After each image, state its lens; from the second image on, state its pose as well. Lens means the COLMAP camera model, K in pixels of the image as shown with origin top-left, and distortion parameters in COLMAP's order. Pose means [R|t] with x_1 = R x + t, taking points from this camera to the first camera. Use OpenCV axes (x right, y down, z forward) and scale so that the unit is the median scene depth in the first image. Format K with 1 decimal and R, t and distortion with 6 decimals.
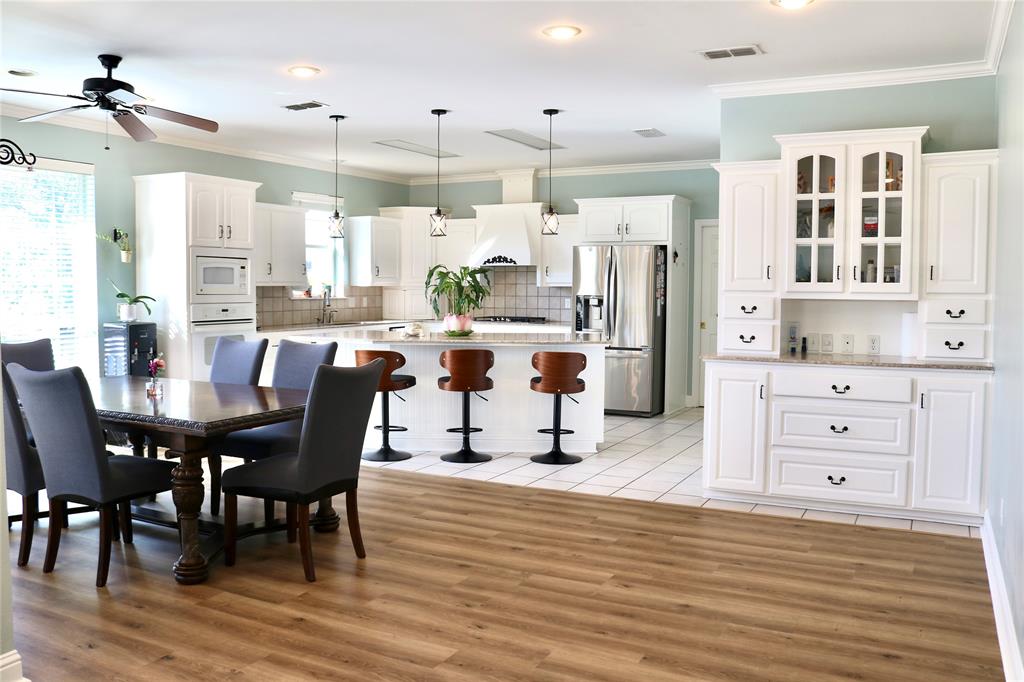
lens RADIAL K [[867.1, 0, 512.0], [0, 867.1, 341.0], [0, 0, 1]] dist [-0.099784, 0.003943]
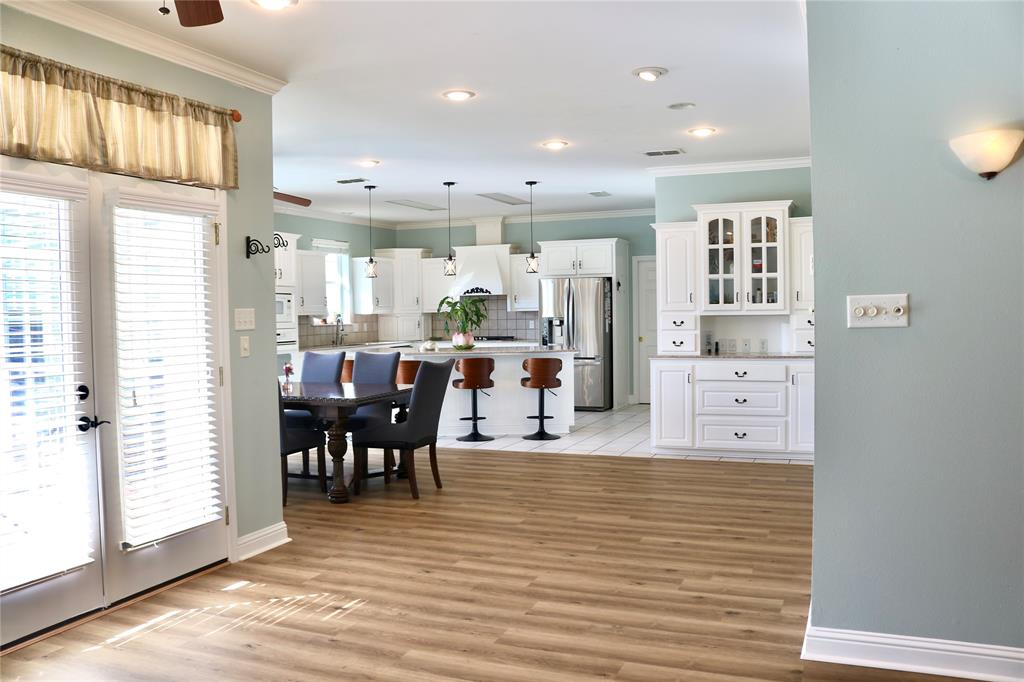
lens RADIAL K [[867.1, 0, 512.0], [0, 867.1, 341.0], [0, 0, 1]] dist [-0.099784, 0.003943]
pose [[0.995997, -0.023595, 0.086214, -0.109959], [0.026126, 0.999257, -0.028337, 0.022512], [-0.085481, 0.030476, 0.995874, -0.359368]]
